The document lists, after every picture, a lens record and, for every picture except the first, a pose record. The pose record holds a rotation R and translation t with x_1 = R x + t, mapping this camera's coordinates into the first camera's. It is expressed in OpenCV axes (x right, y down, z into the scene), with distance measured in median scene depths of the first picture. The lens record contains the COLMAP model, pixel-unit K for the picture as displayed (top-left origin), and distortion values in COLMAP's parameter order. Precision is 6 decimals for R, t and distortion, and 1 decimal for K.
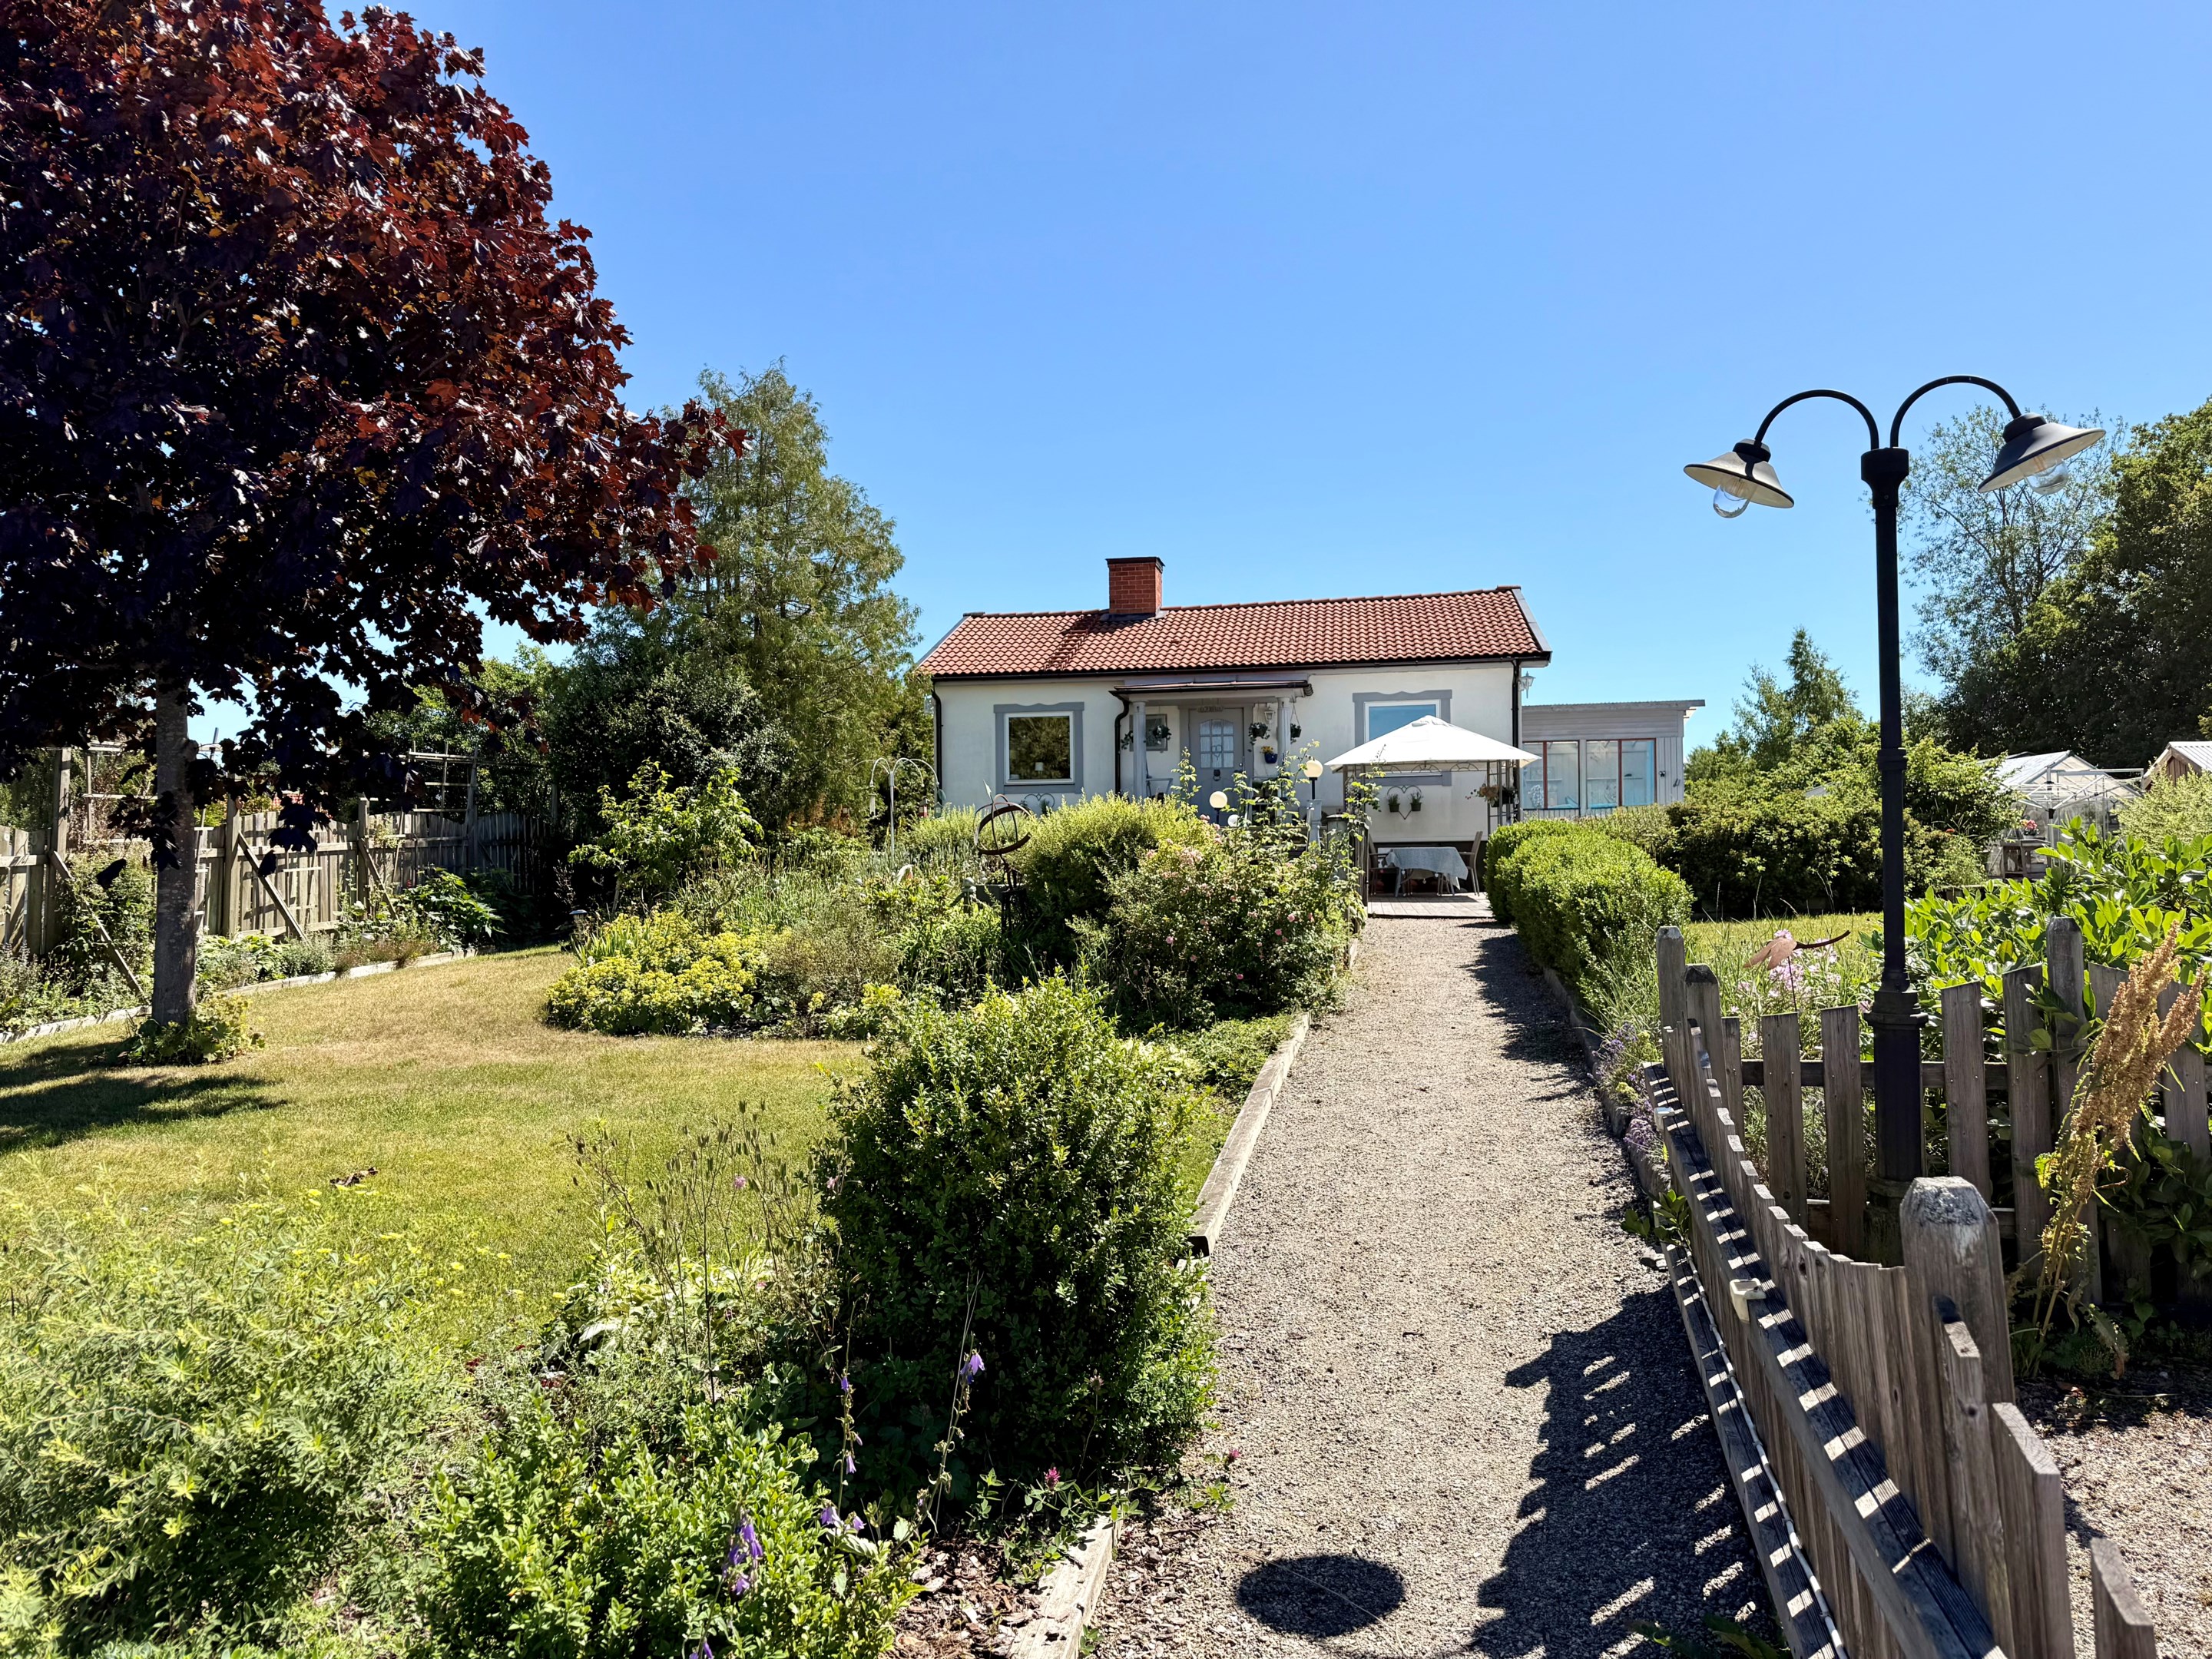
lens RADIAL K [[1556.4, 0, 1121.9], [0, 1556.4, 831.9], [0, 0, 1]] dist [0.106814, -0.127499]
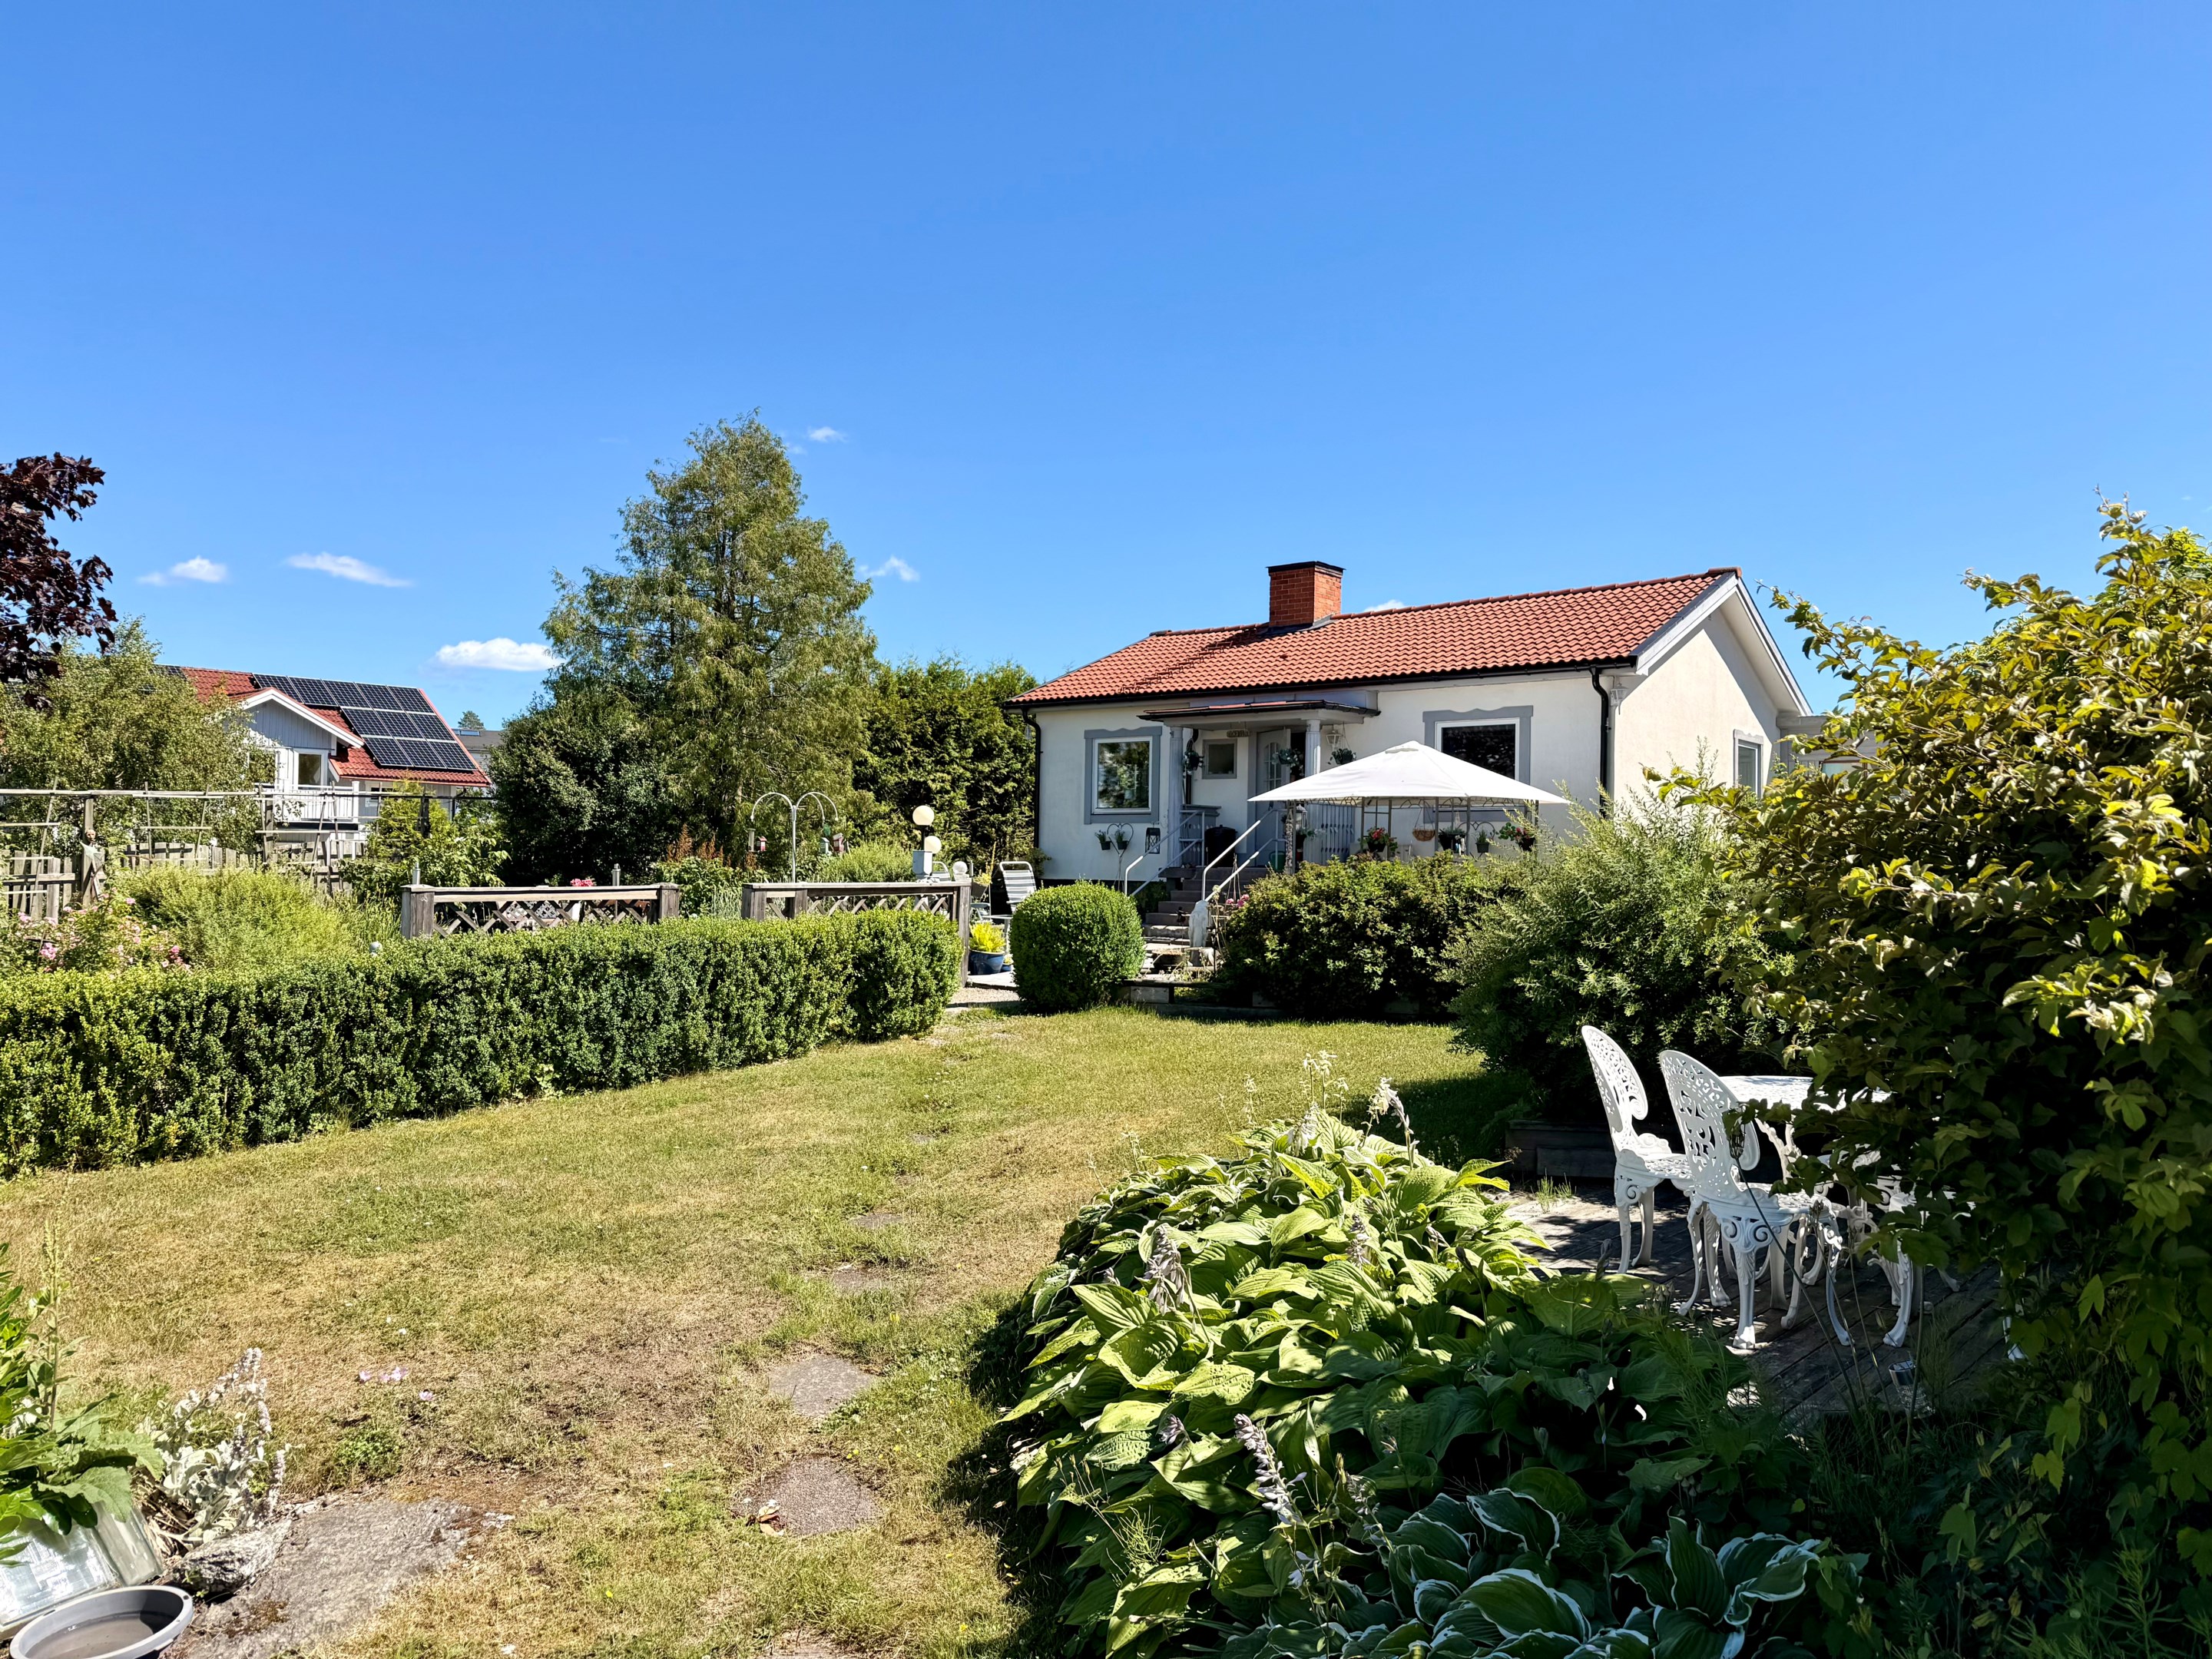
lens RADIAL K [[1559.9, 0, 1109.6], [0, 1559.9, 788.9], [0, 0, 1]] dist [0.134735, -0.238026]
pose [[0.878754, 0.002570, -0.477269, 0.397414], [-0.013961, 0.999696, -0.020322, -0.026596], [0.477072, 0.024522, 0.878522, 0.167726]]
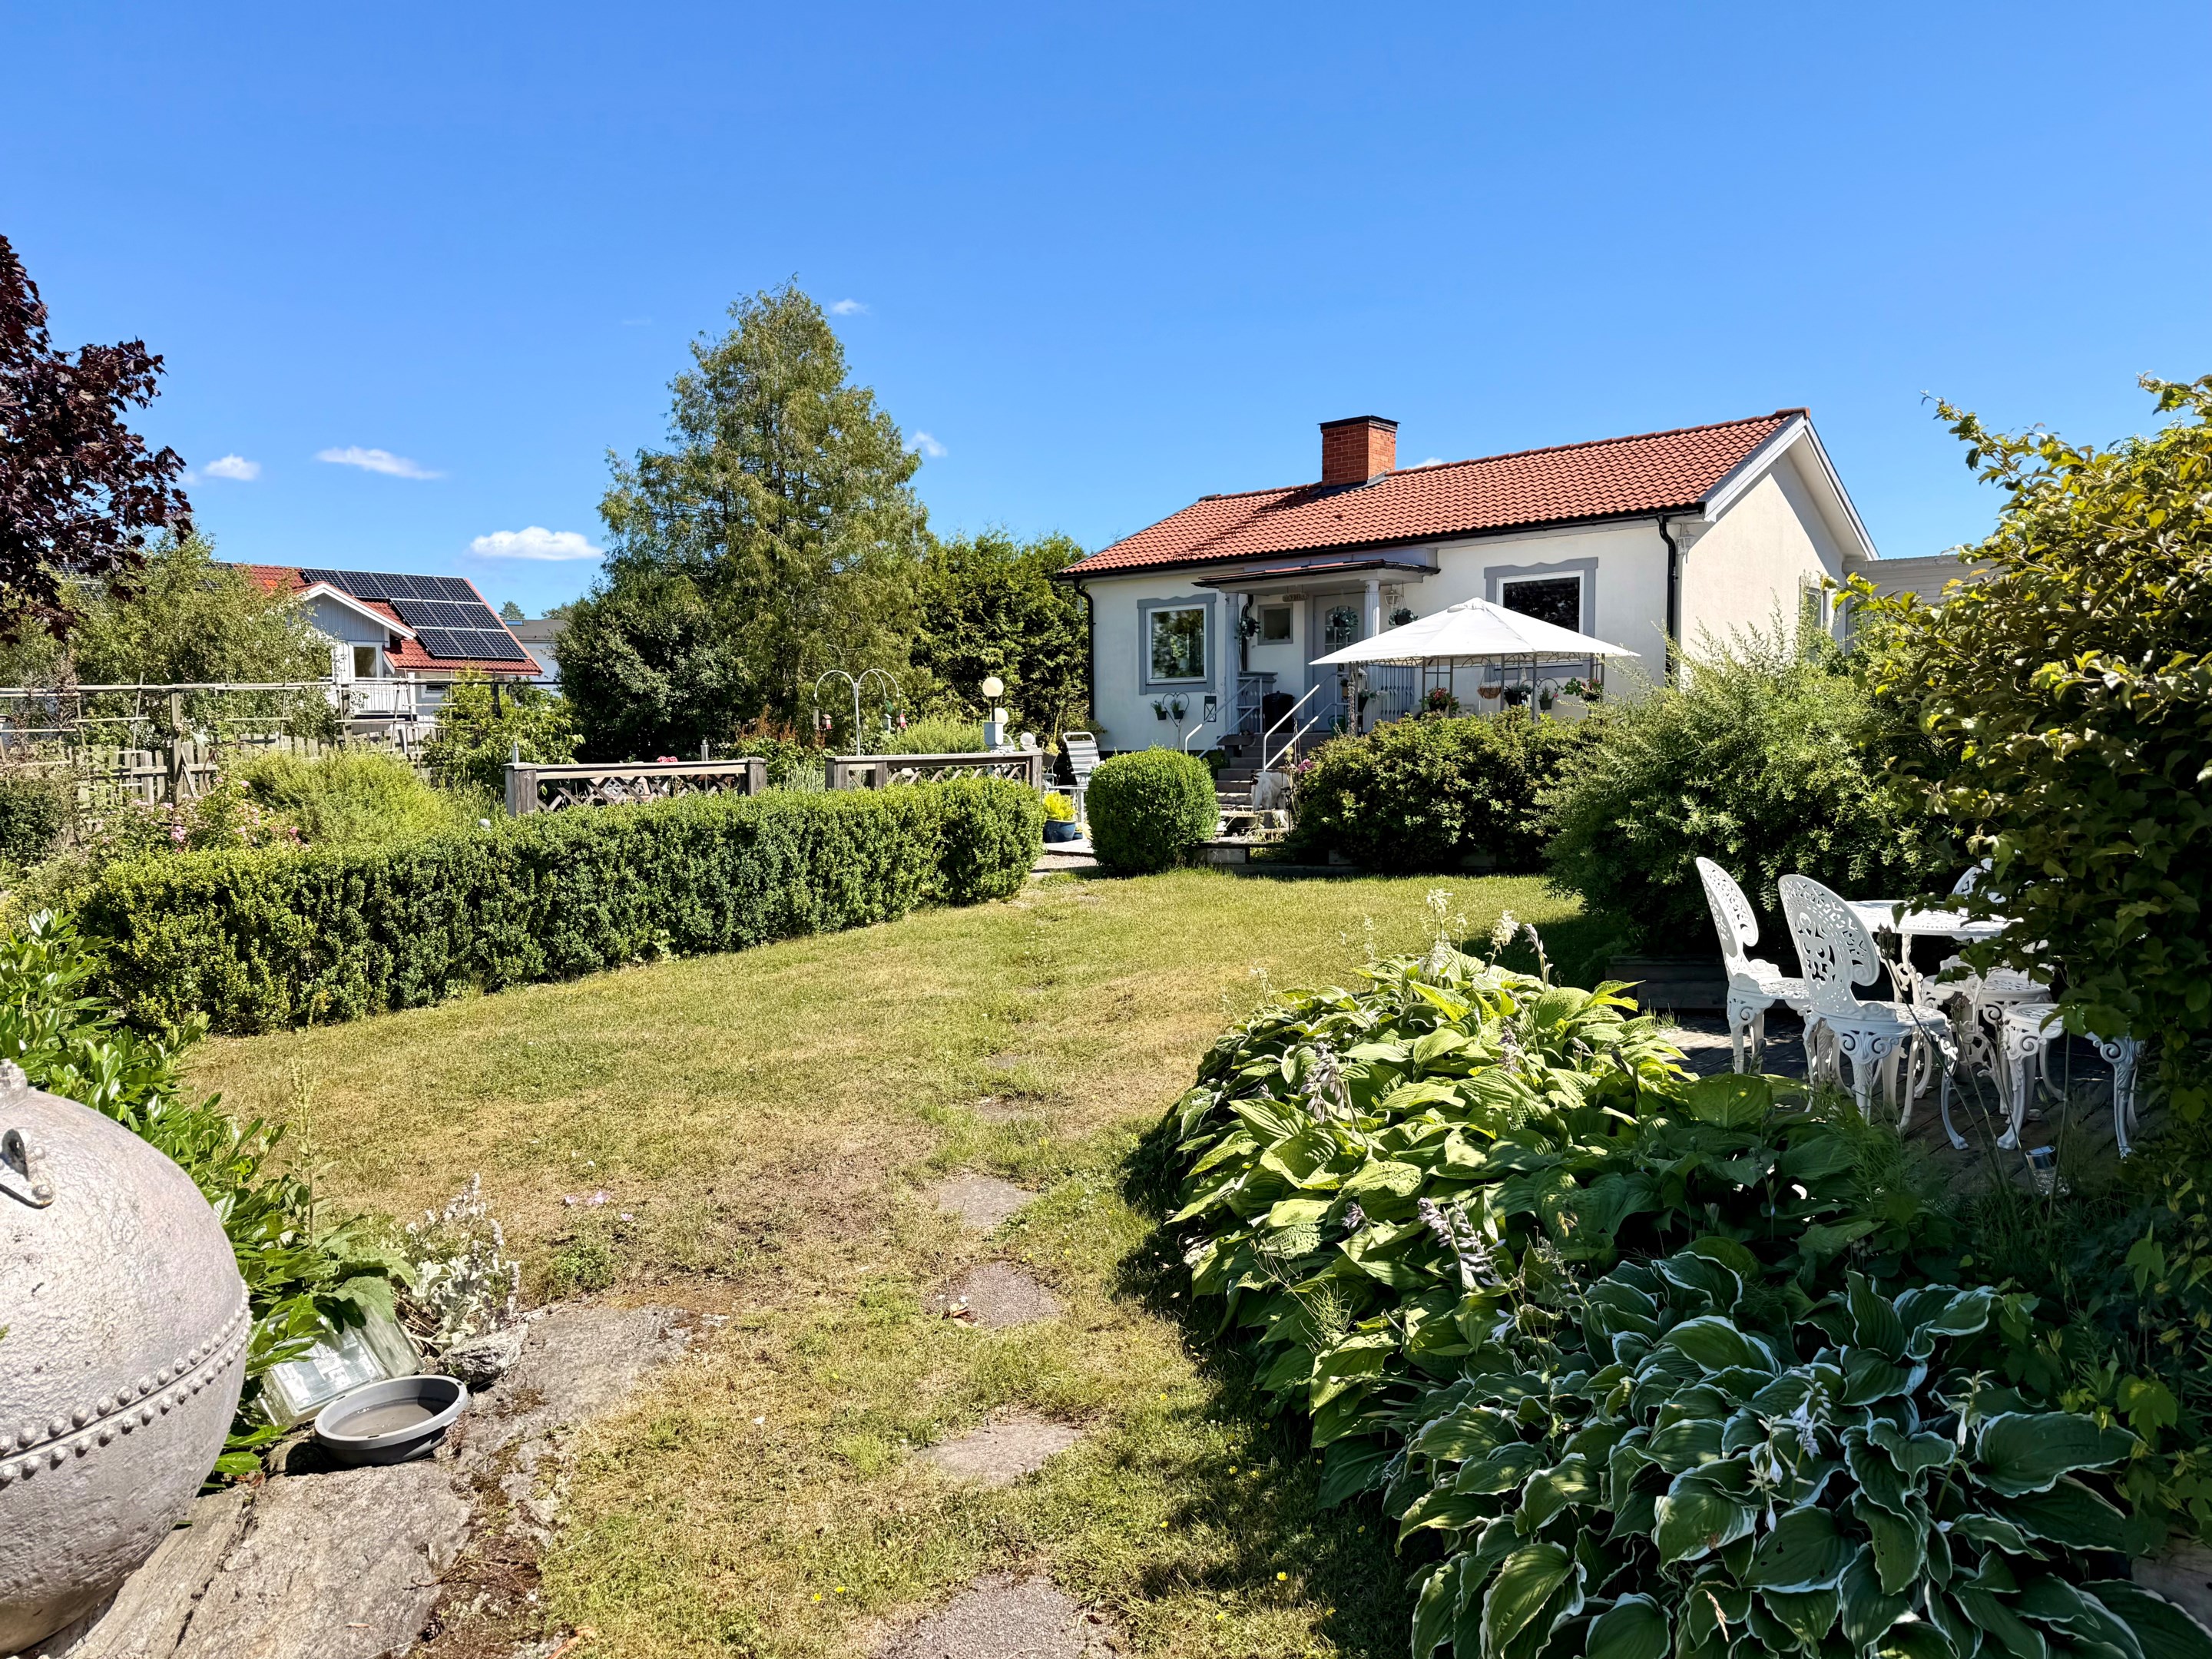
lens RADIAL K [[1563.3, 0, 1106.0], [0, 1563.3, 829.5], [0, 0, 1]] dist [0.127766, -0.214897]
pose [[0.865481, 0.029446, -0.500076, 0.391150], [0.015083, 0.996287, 0.084768, -0.023680], [0.500715, -0.080907, 0.861823, 0.158313]]
